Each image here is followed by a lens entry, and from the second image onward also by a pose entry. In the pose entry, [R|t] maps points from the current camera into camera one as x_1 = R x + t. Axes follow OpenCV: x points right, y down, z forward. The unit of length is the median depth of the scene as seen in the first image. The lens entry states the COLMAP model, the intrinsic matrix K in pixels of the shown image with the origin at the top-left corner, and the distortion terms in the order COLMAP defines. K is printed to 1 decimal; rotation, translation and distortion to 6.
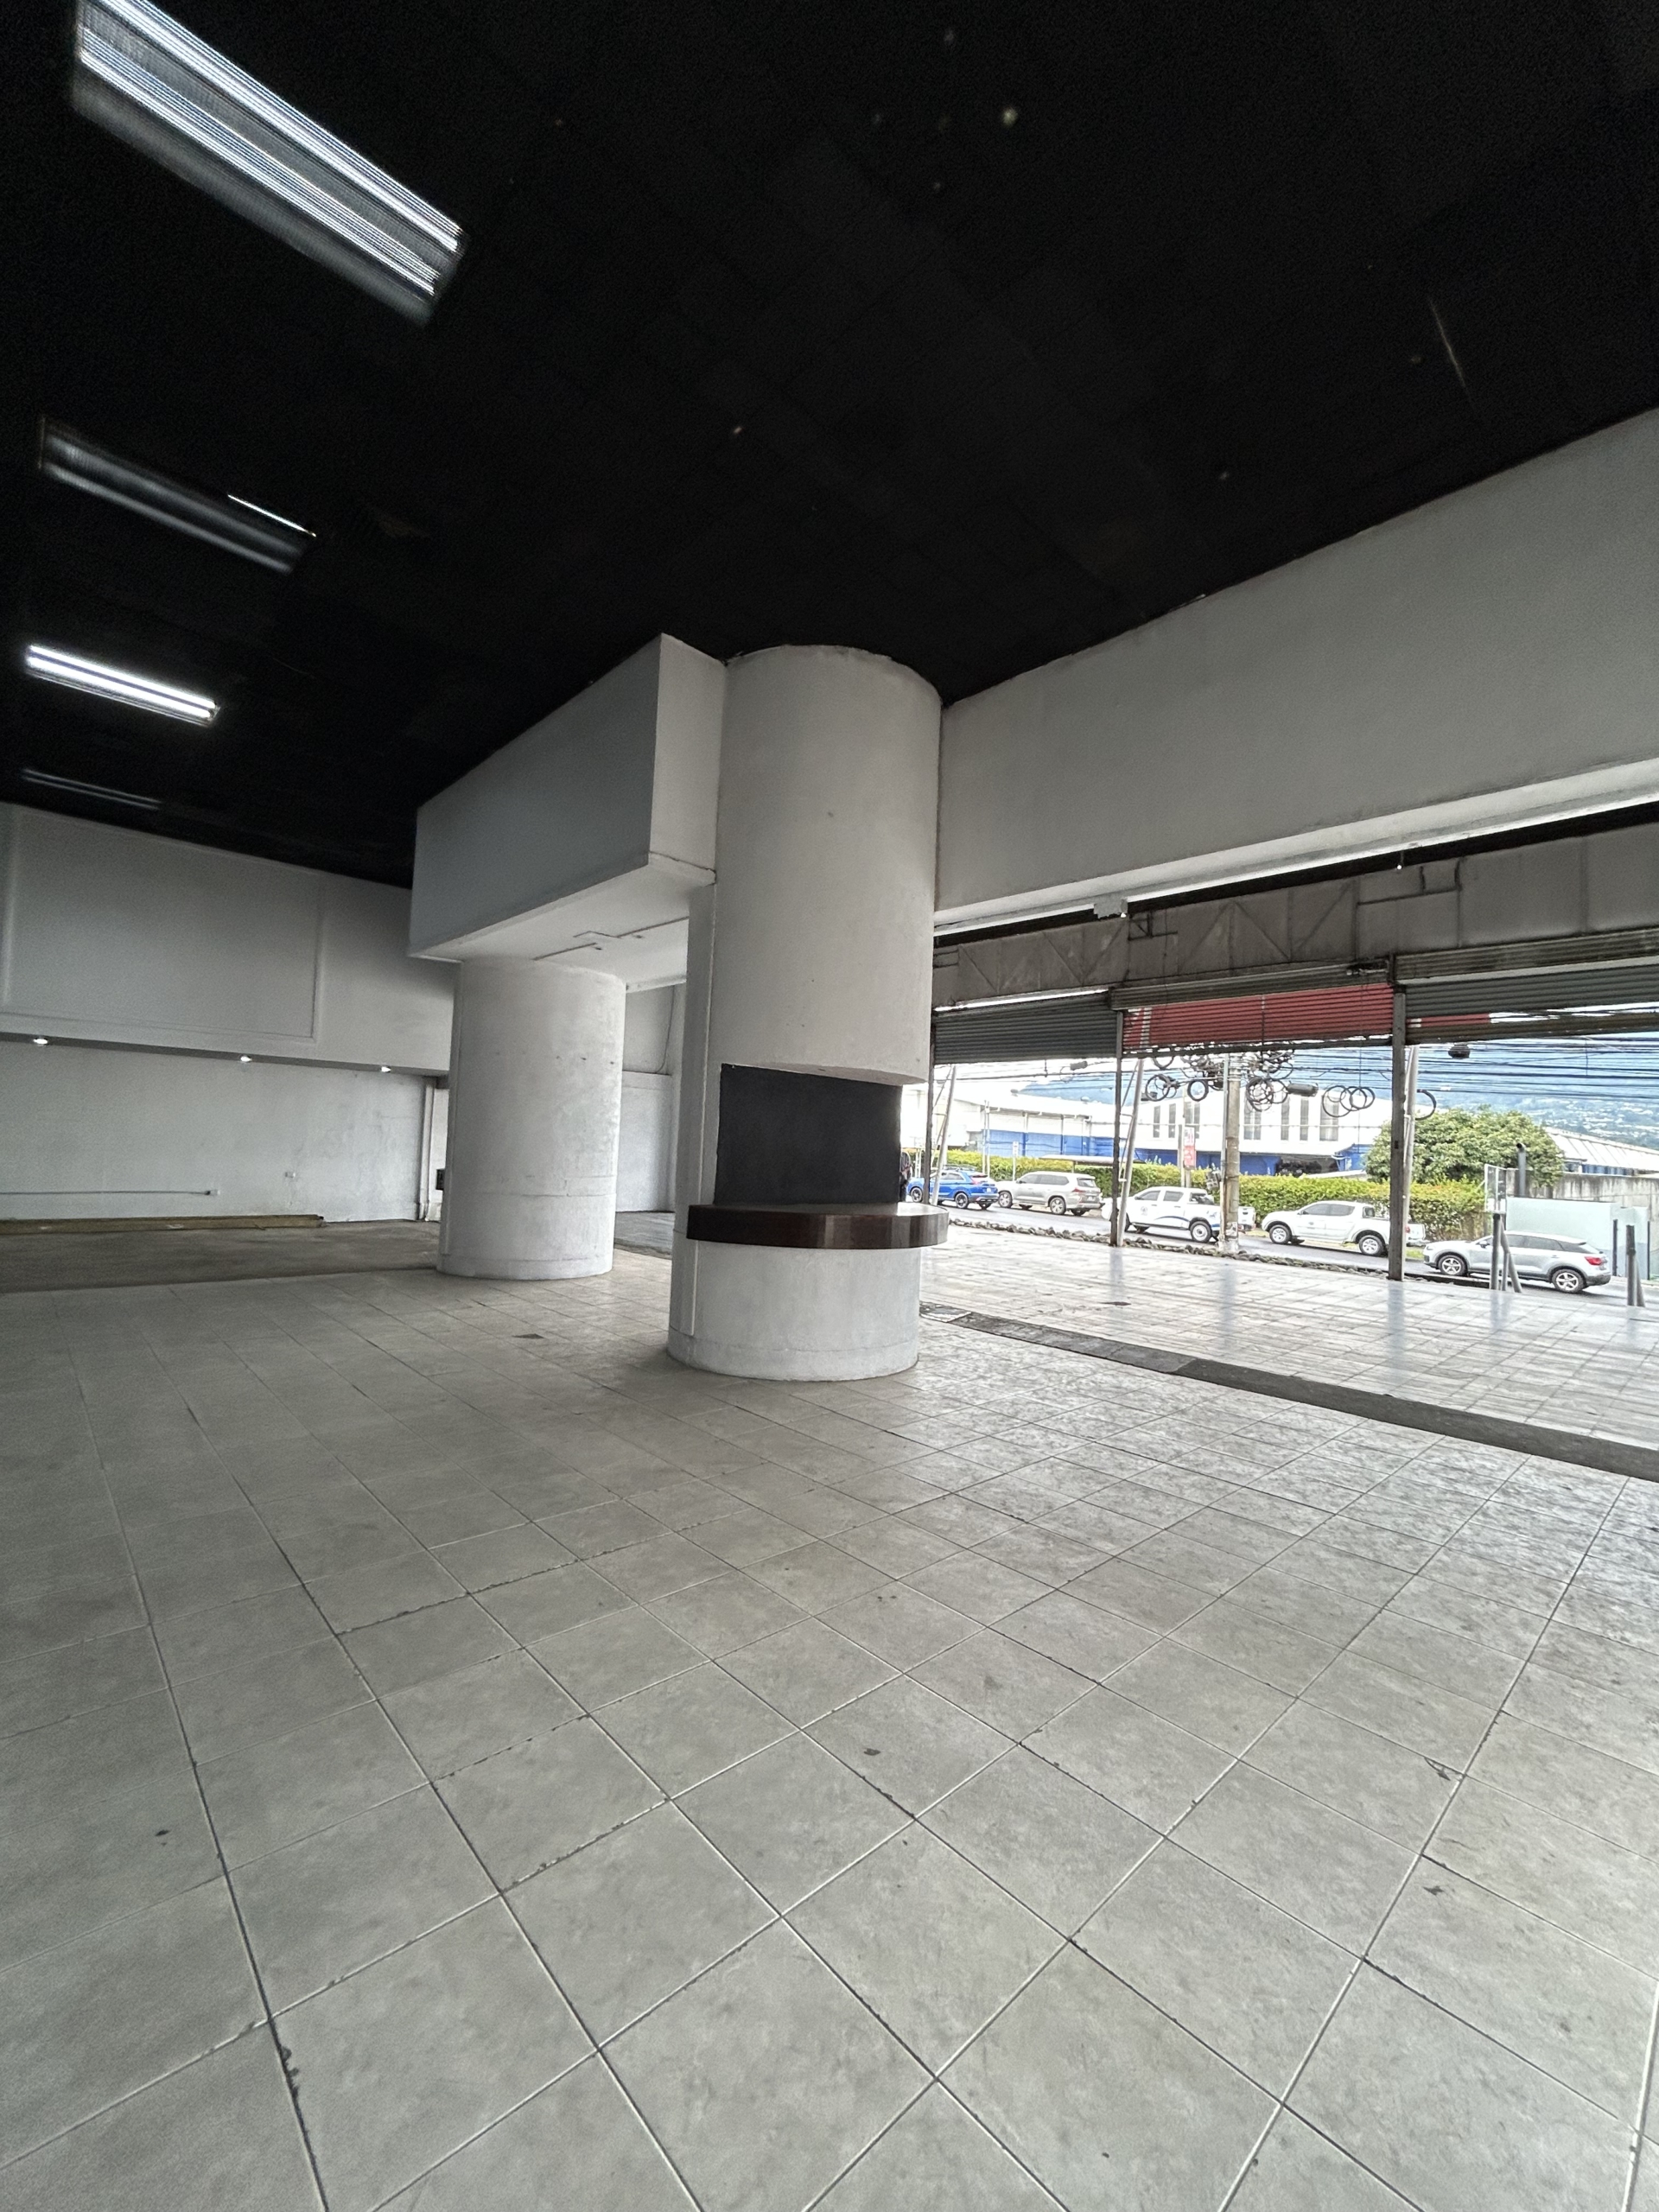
lens RADIAL K [[896.5, 0, 830.6], [0, 896.5, 1111.1], [0, 0, 1]] dist [-0.000869, 0.000723]
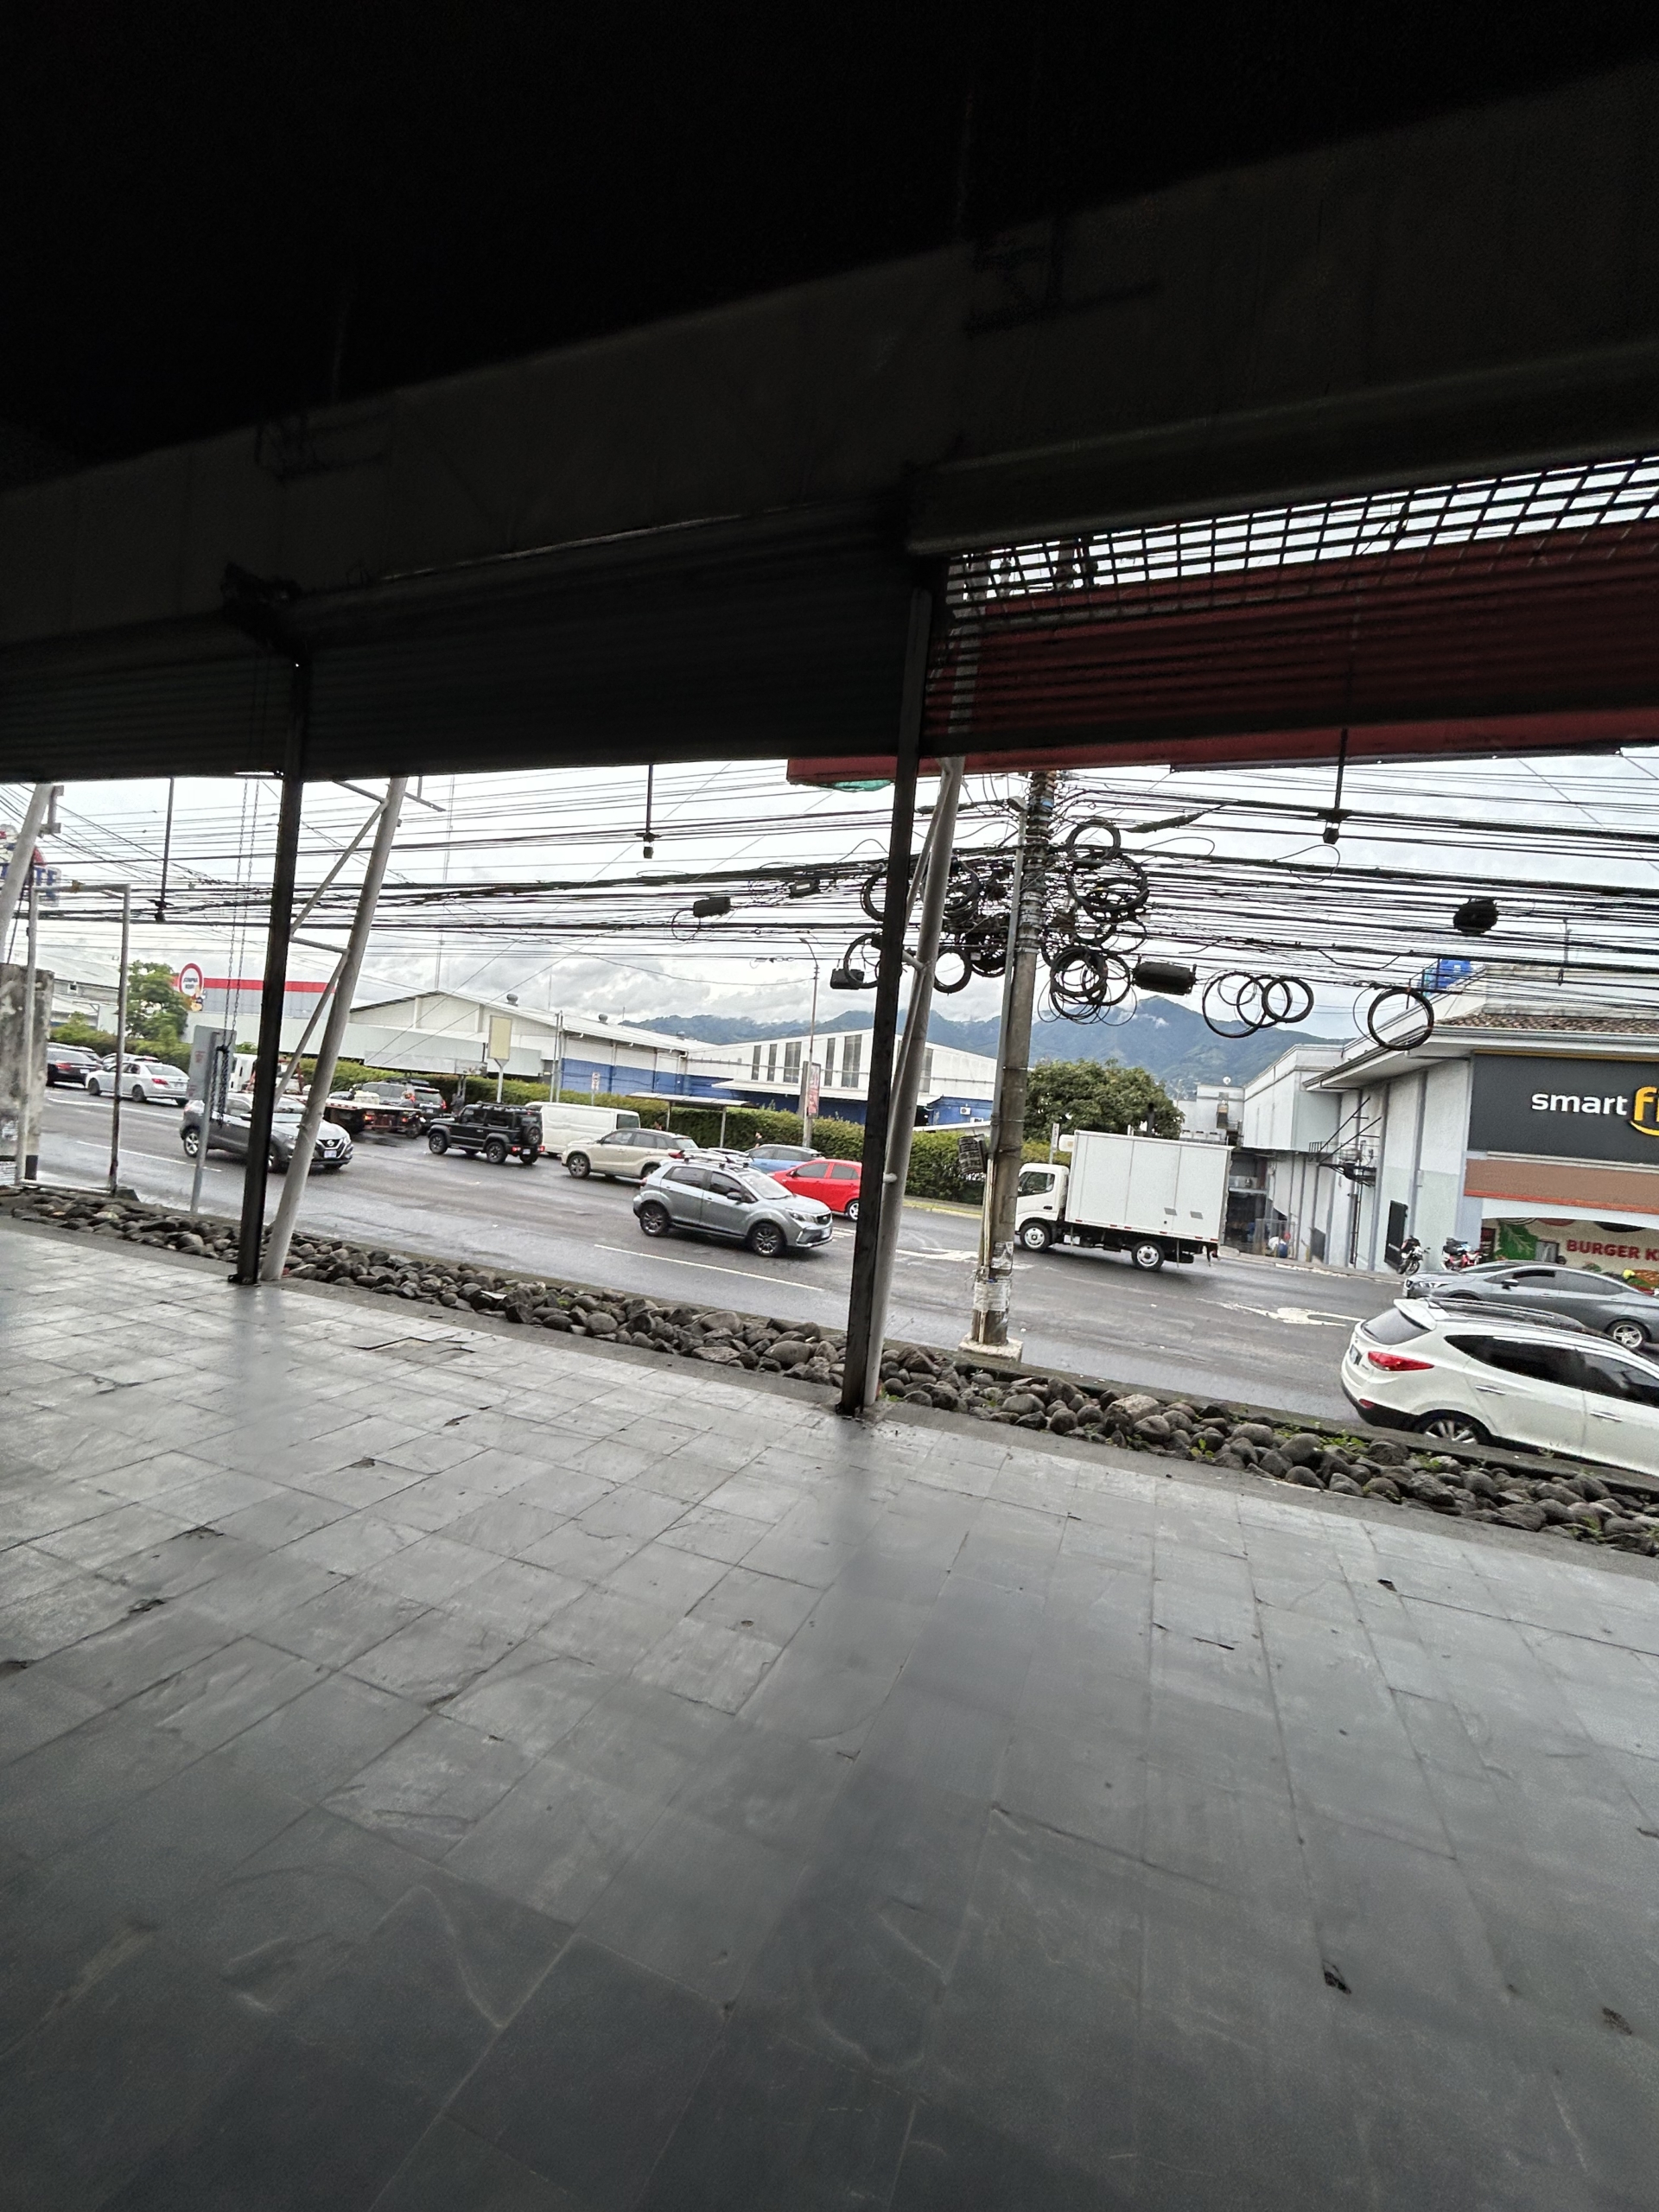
lens RADIAL K [[896.5, 0, 832.3], [0, 896.5, 1107.9], [0, 0, 1]] dist [-0.000869, 0.000723]
pose [[0.898531, 0.038645, 0.437206, 0.280655], [-0.067001, 0.996519, 0.049614, 0.063375], [-0.433766, -0.073873, 0.897992, 1.157533]]
